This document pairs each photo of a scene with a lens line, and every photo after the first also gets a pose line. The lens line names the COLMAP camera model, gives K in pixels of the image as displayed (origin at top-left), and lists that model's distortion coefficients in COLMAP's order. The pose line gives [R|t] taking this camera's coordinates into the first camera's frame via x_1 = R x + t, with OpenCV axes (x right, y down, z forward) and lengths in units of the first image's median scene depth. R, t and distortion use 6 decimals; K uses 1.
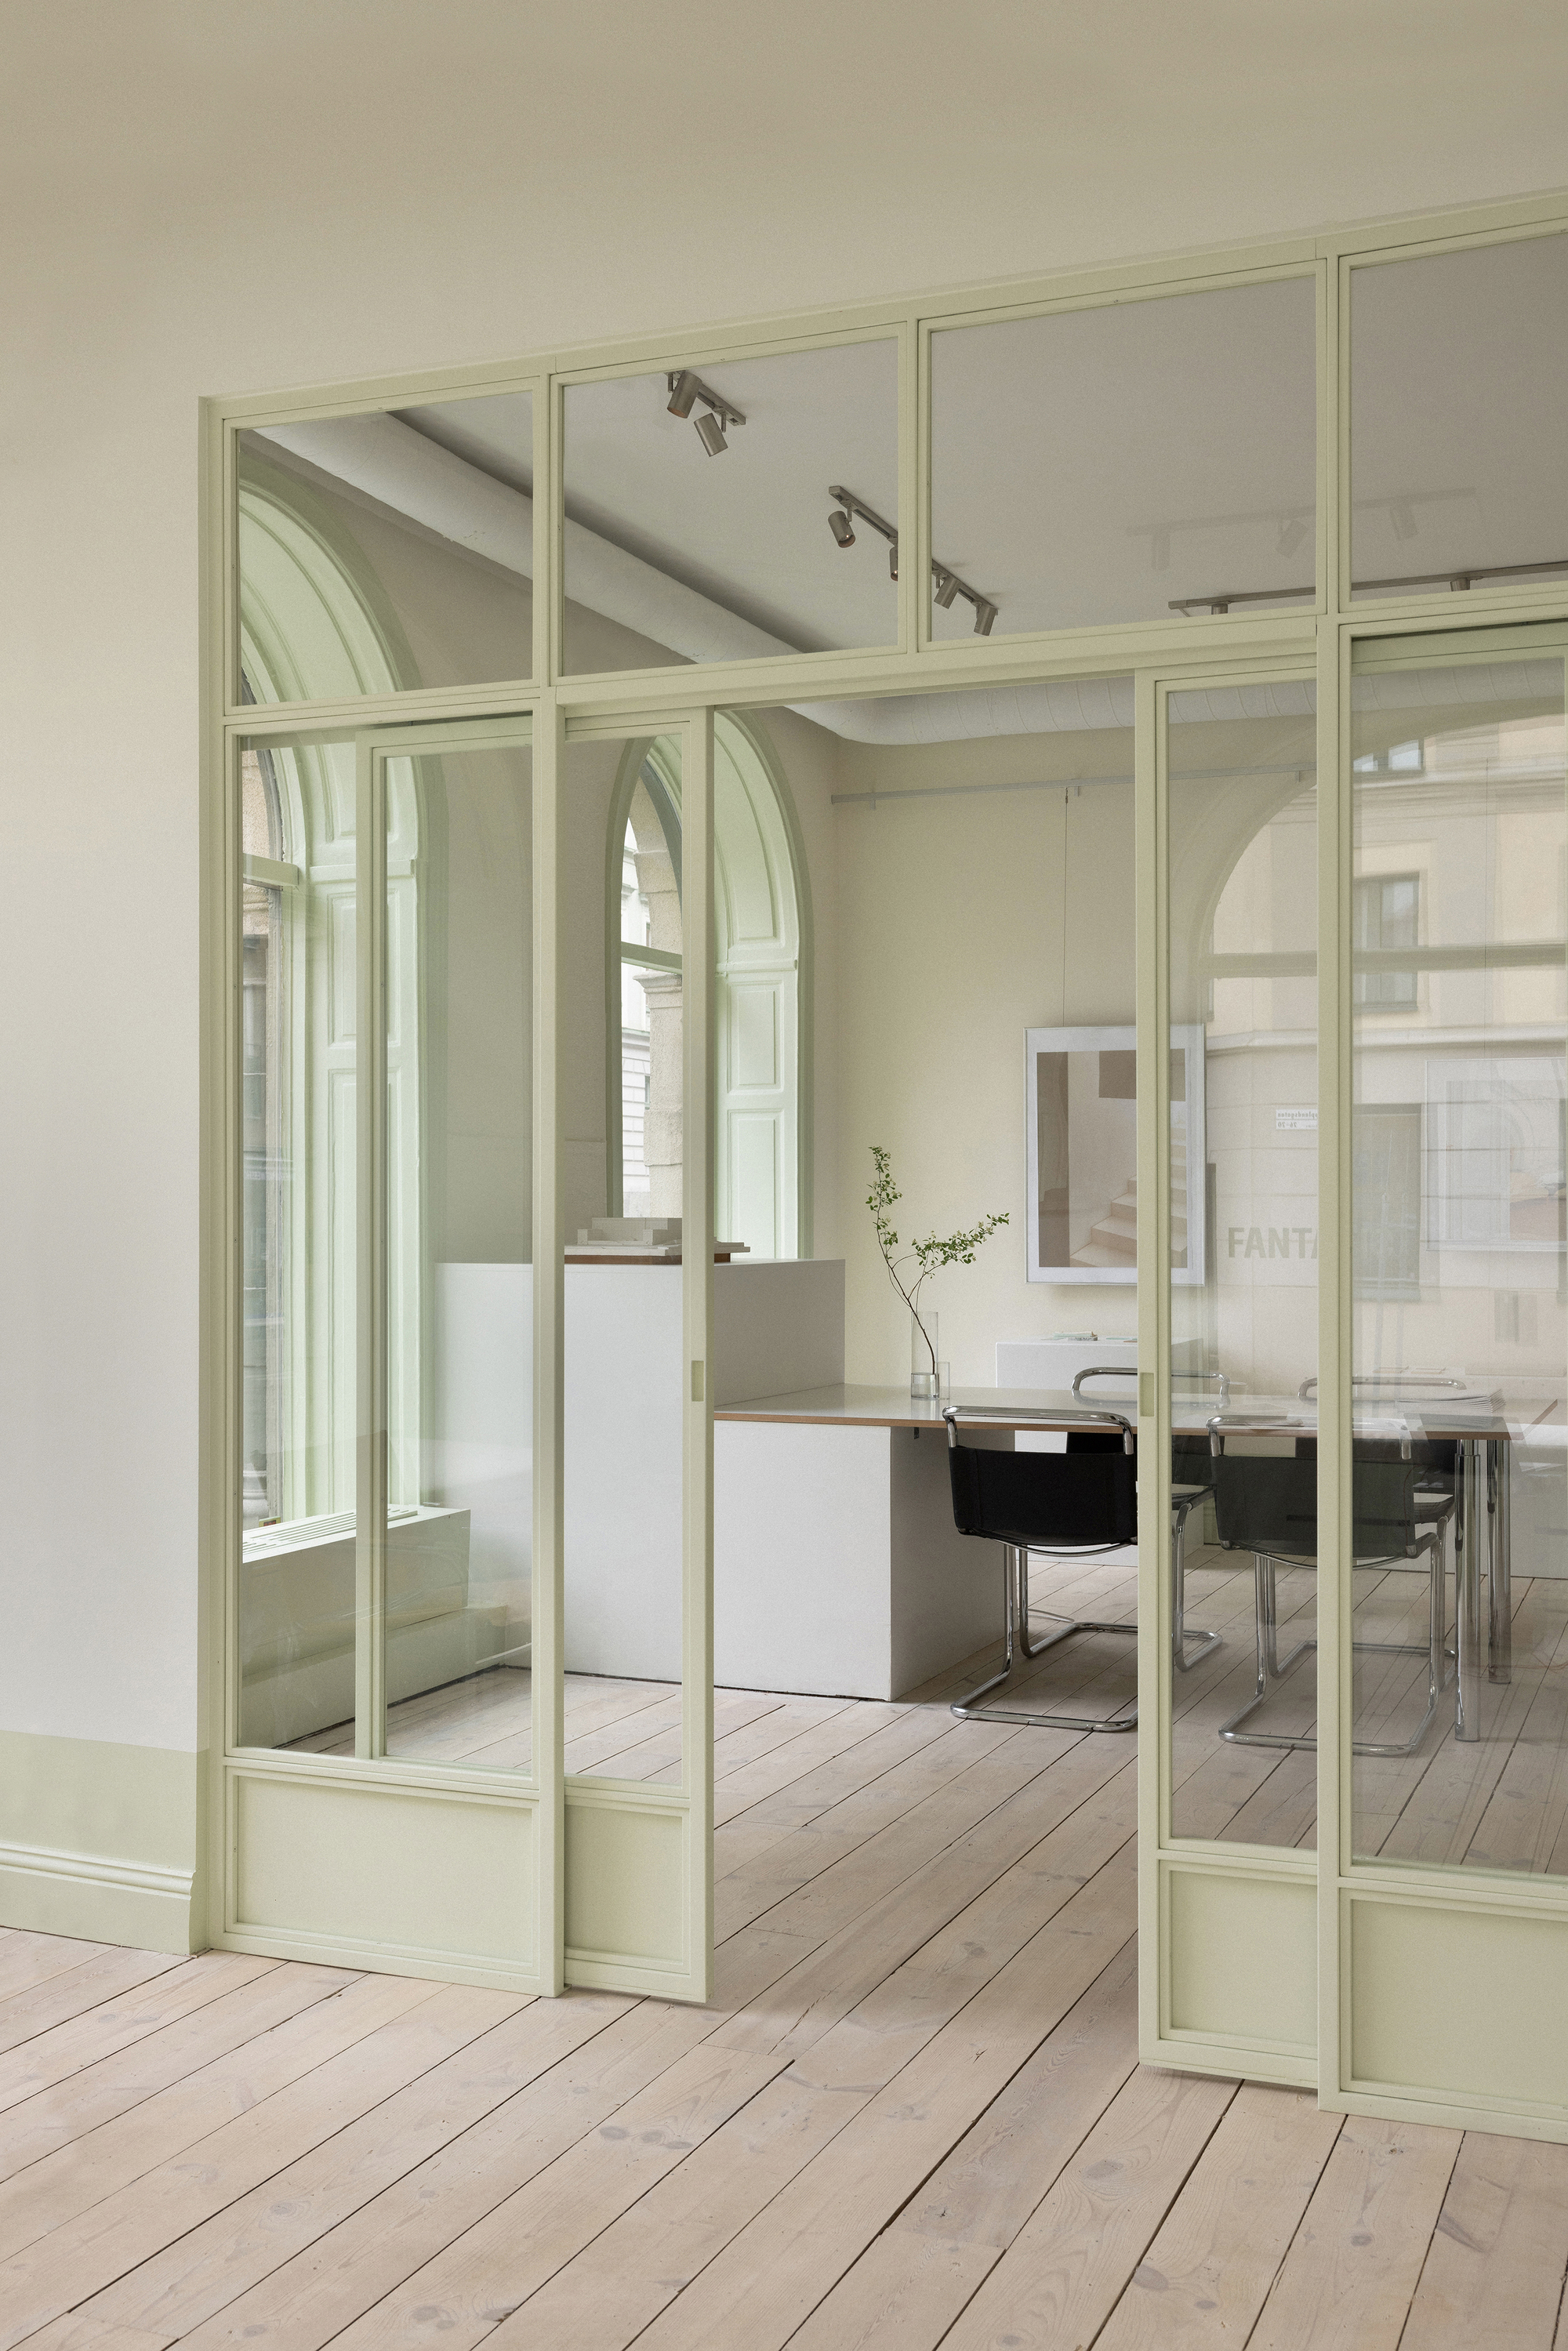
lens RADIAL K [[2295.7, 0, 784.0], [0, 2295.7, 1175.5], [0, 0, 1]] dist [0.017240, -0.006356]
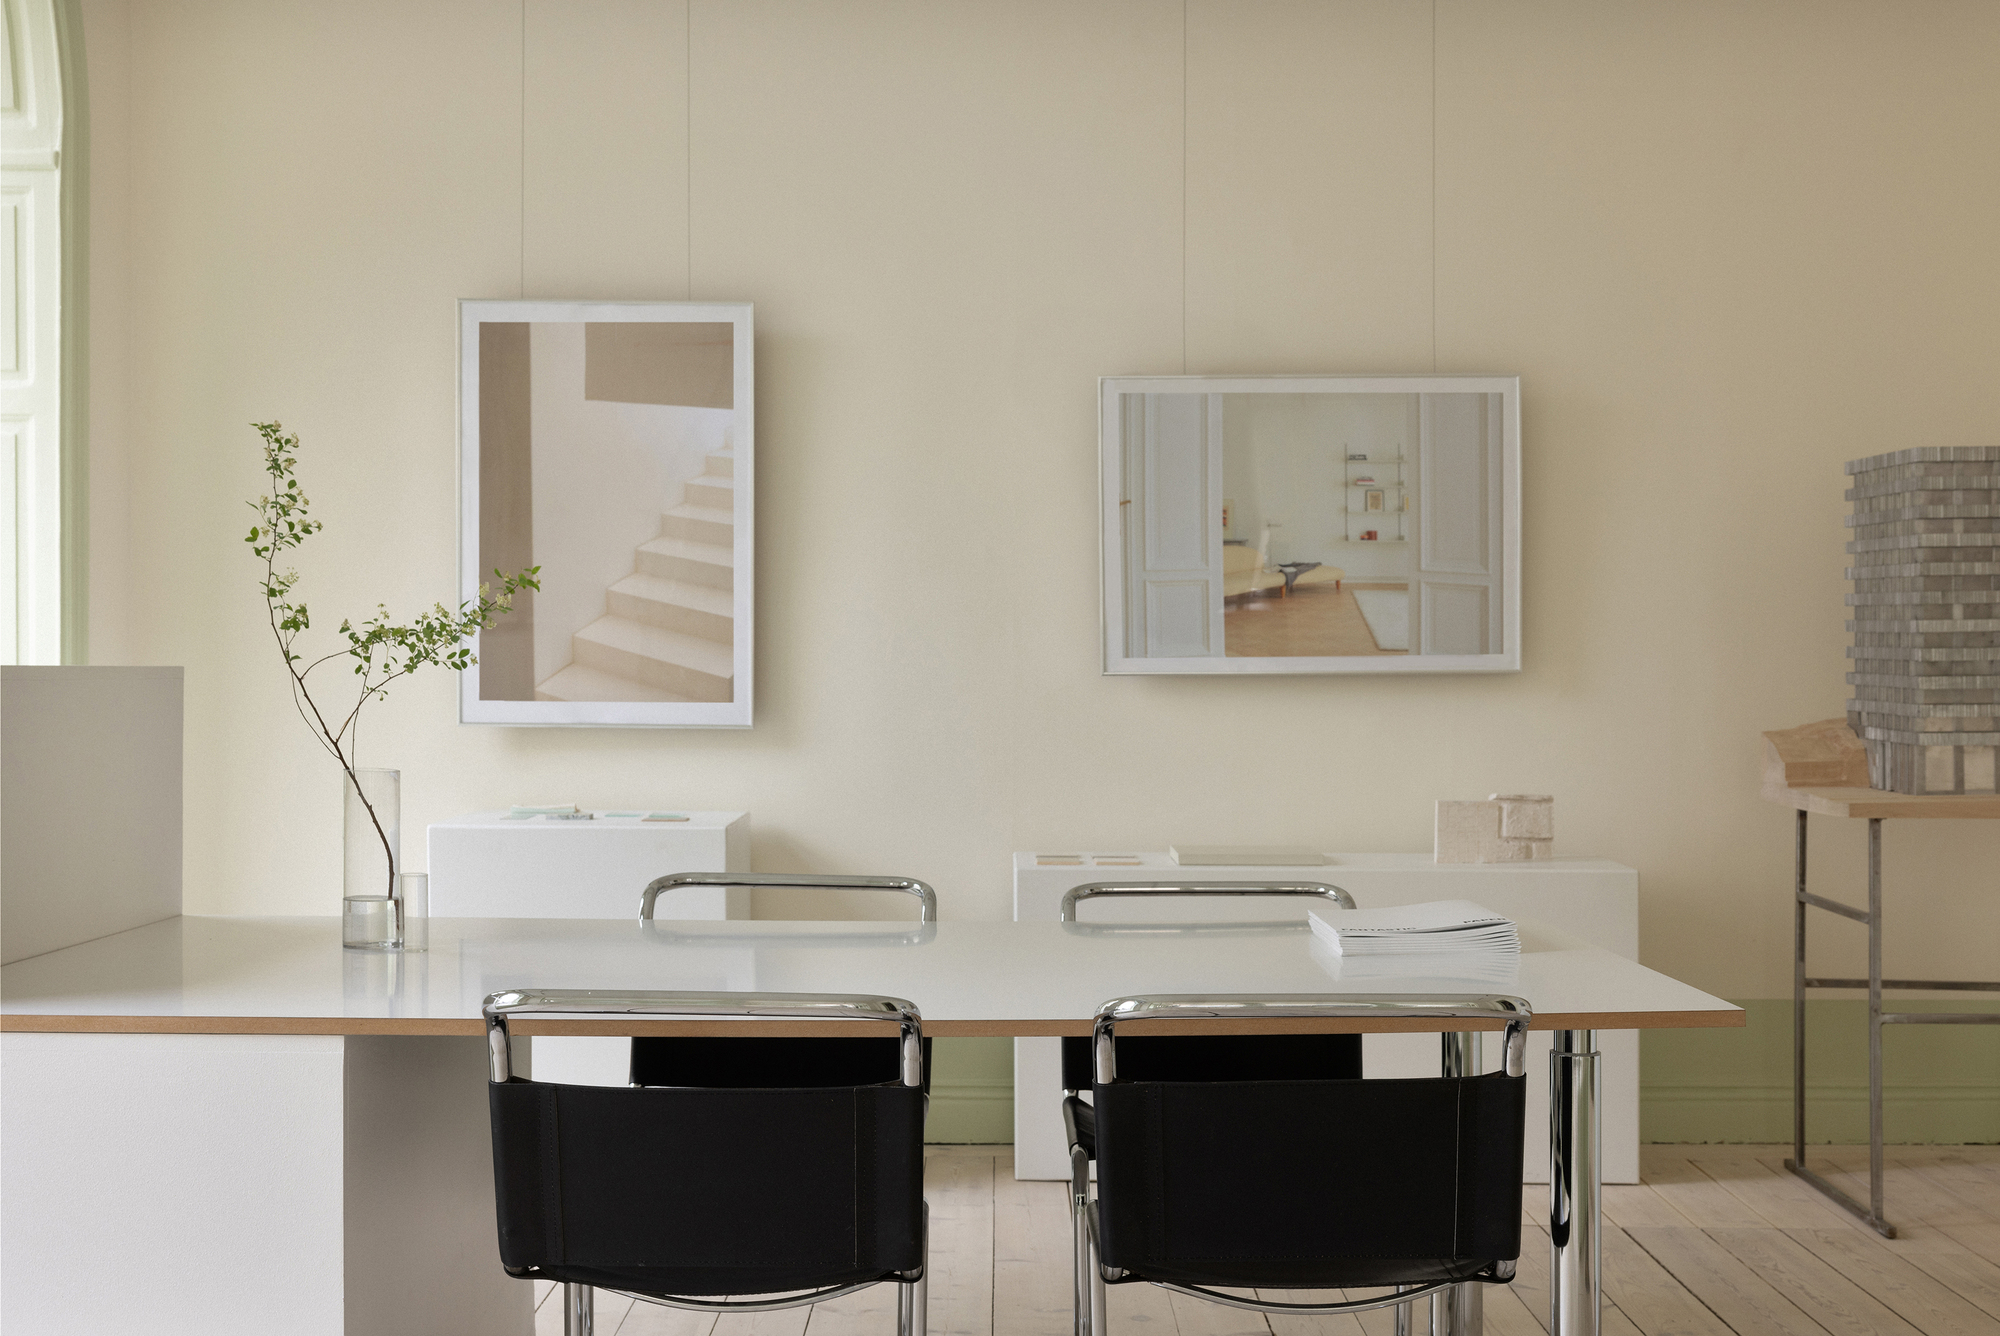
lens RADIAL K [[2715.5, 0, 1000.6], [0, 2715.5, 696.1], [0, 0, 1]] dist [0.017347, 0.056981]
pose [[0.938800, 0.001900, 0.344457, -0.011082], [-0.012086, 0.999551, 0.027429, 0.026572], [-0.344250, -0.029914, 0.938401, 0.416324]]
